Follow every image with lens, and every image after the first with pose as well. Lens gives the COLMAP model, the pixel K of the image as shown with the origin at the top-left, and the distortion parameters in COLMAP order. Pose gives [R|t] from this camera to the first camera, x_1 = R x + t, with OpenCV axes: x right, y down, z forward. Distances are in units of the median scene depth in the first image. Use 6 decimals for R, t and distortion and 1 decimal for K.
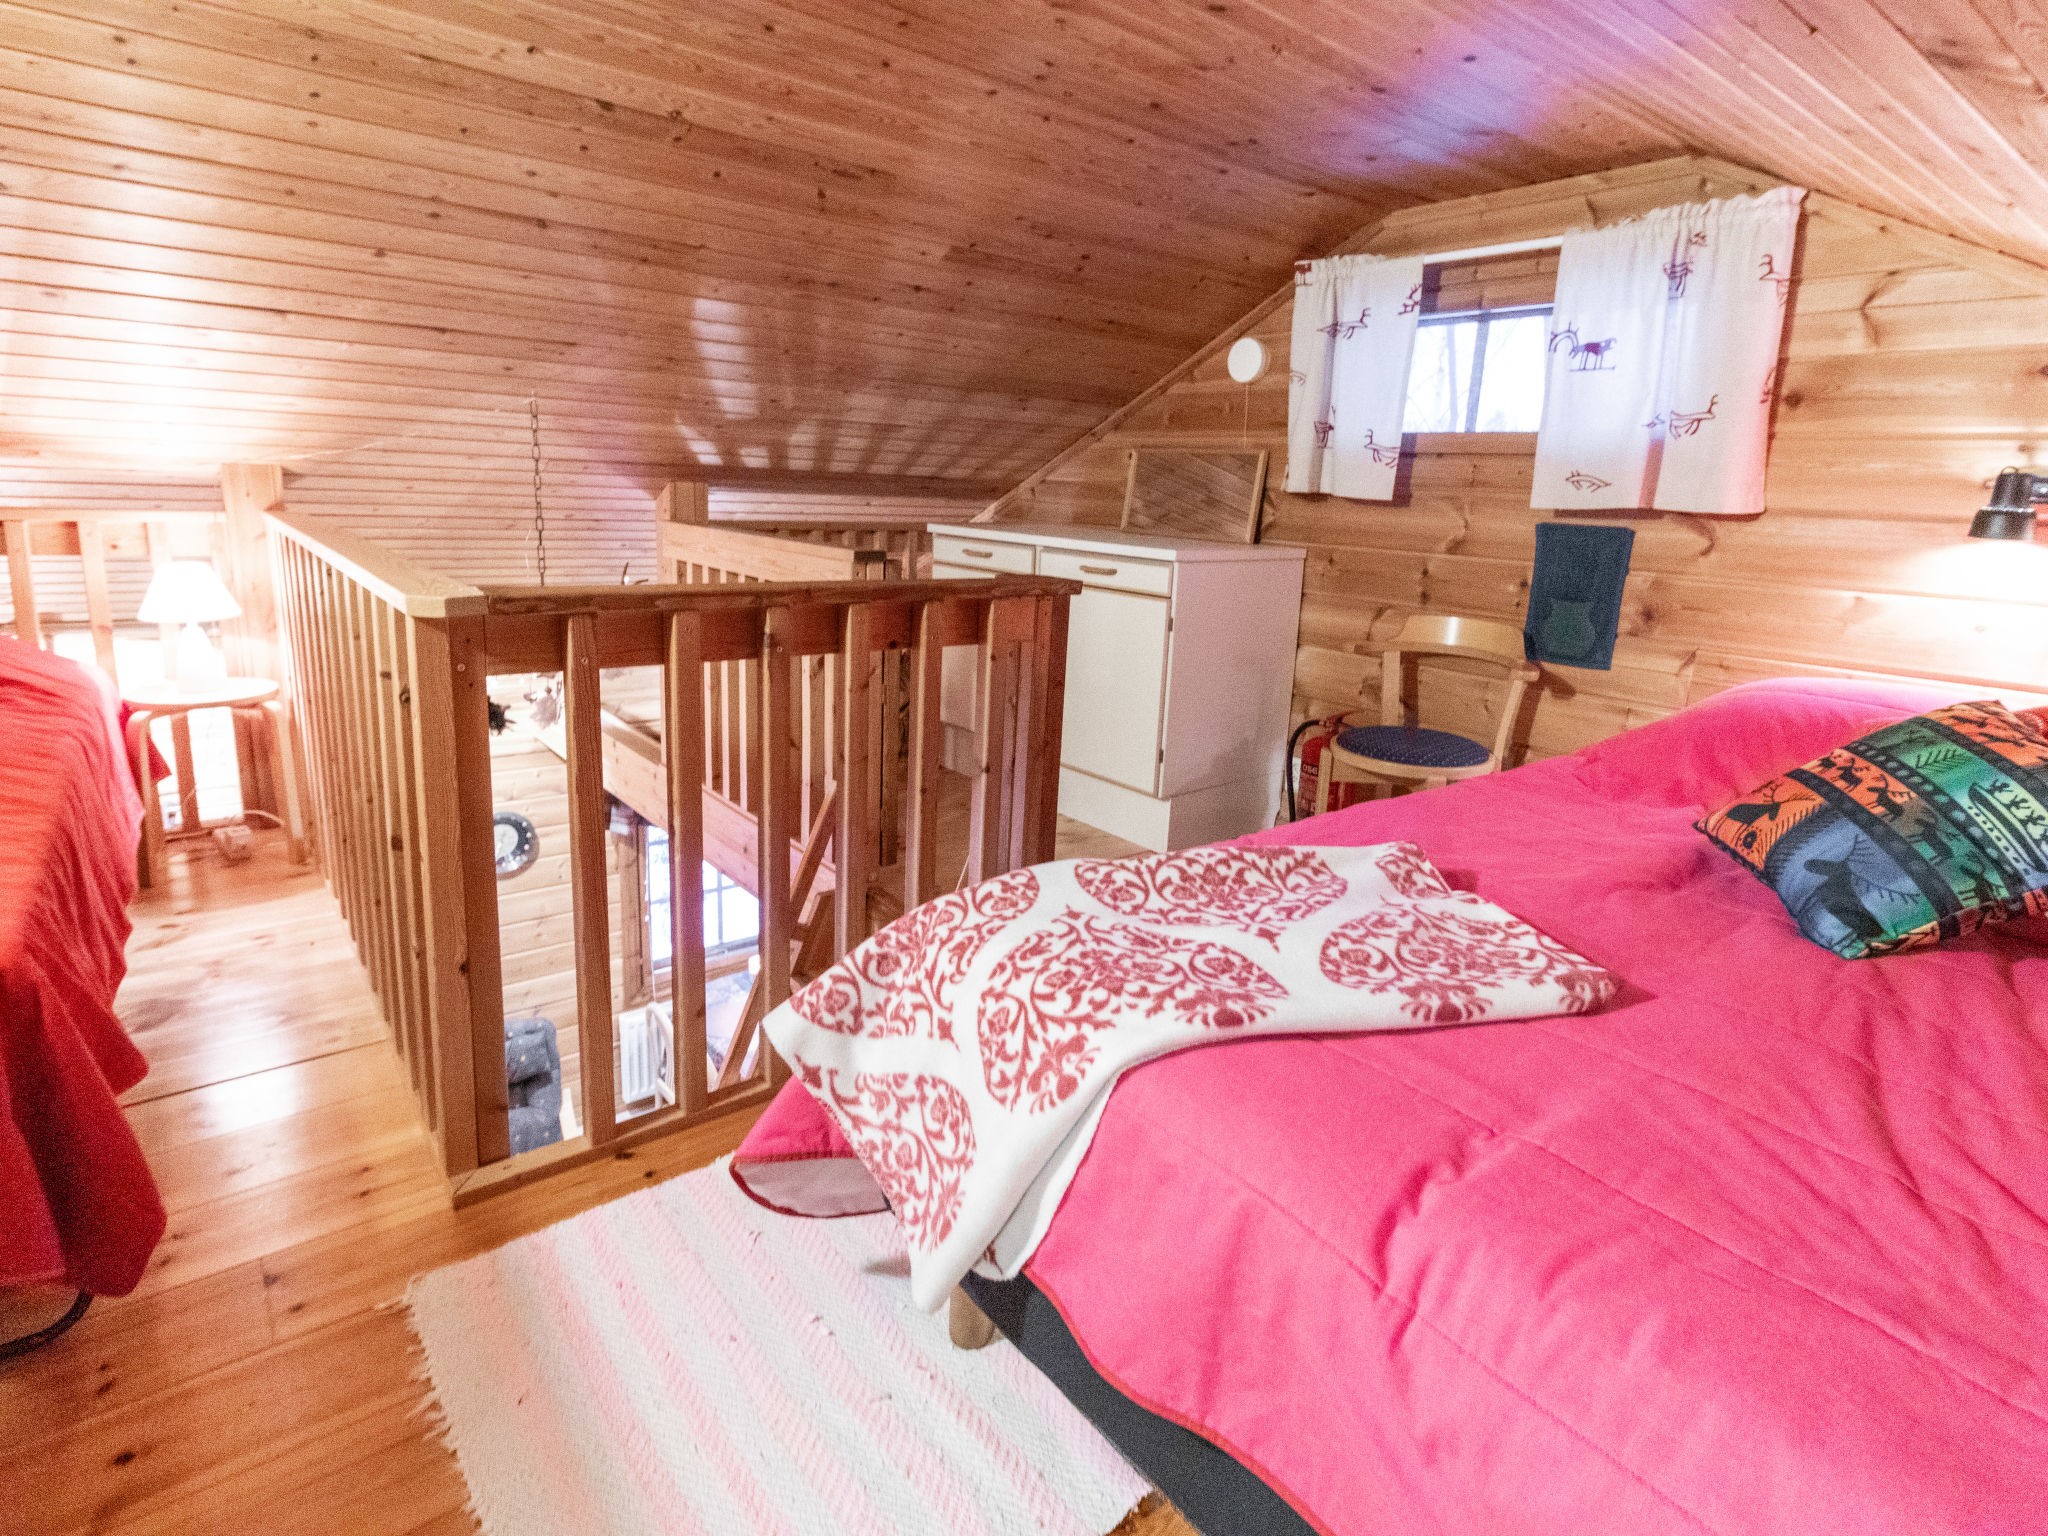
lens RADIAL K [[1058.8, 0, 1025.8], [0, 1058.8, 697.5], [0, 0, 1]] dist [-0.001409, -0.000456]
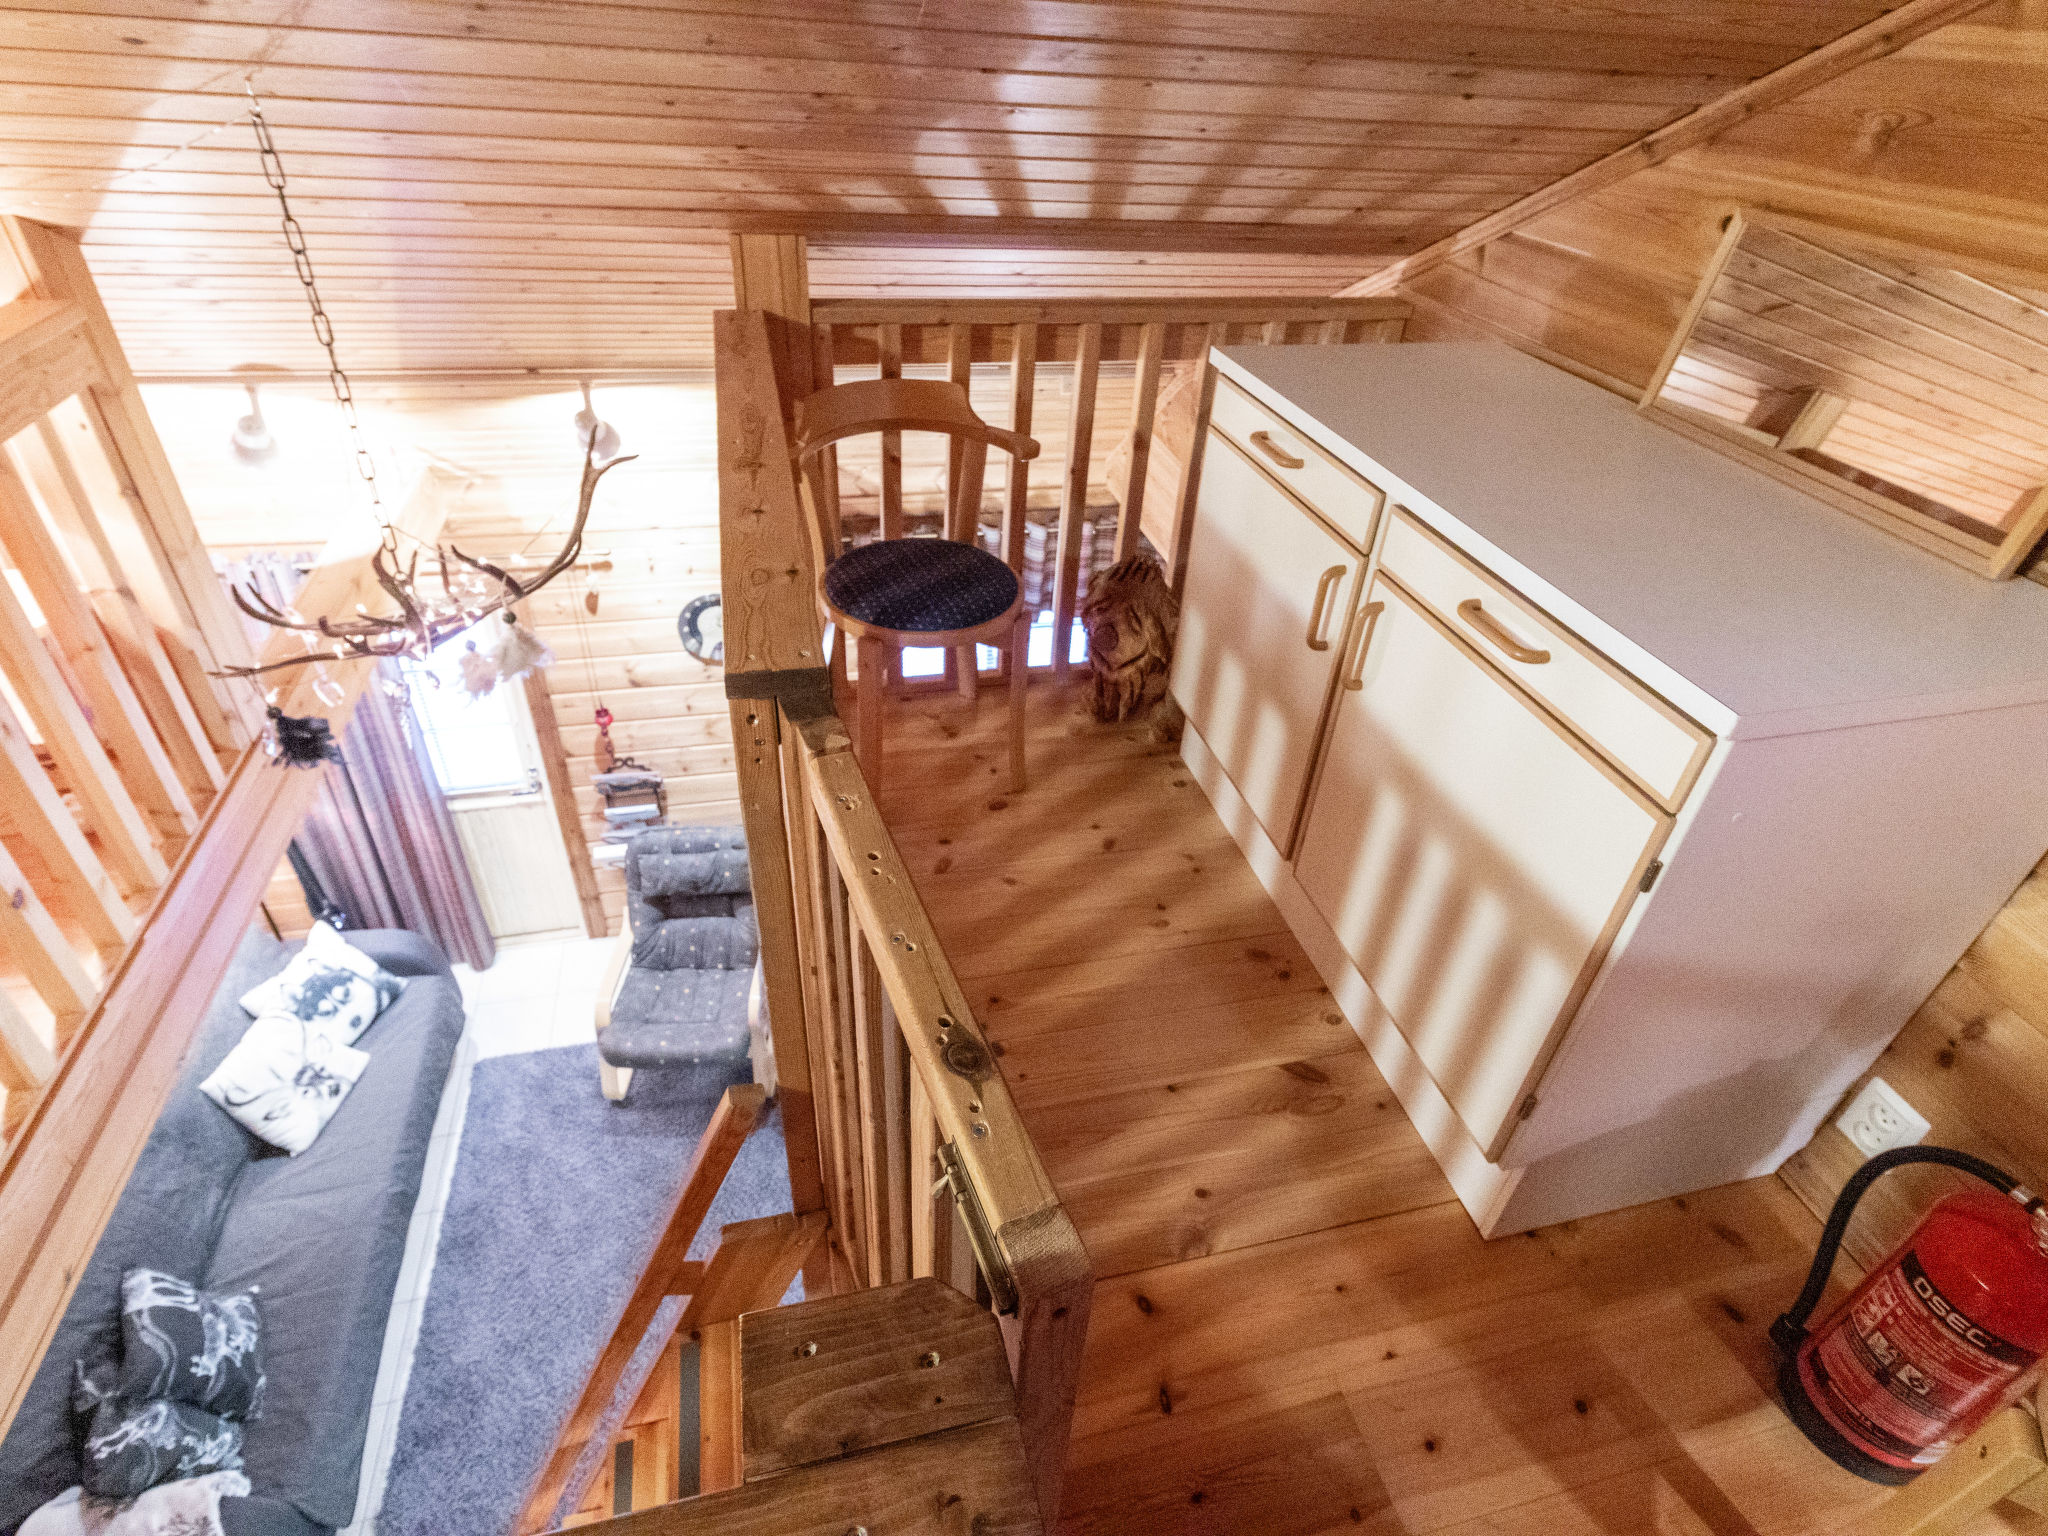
lens RADIAL K [[1061.9, 0, 1024.0], [0, 1061.9, 768.0], [0, 0, 1]] dist [0.001076, 0.000574]
pose [[0.911225, 0.249402, -0.327822, 0.038144], [-0.101811, 0.907537, 0.407445, -0.173409], [0.399128, -0.337898, 0.852362, 0.460468]]
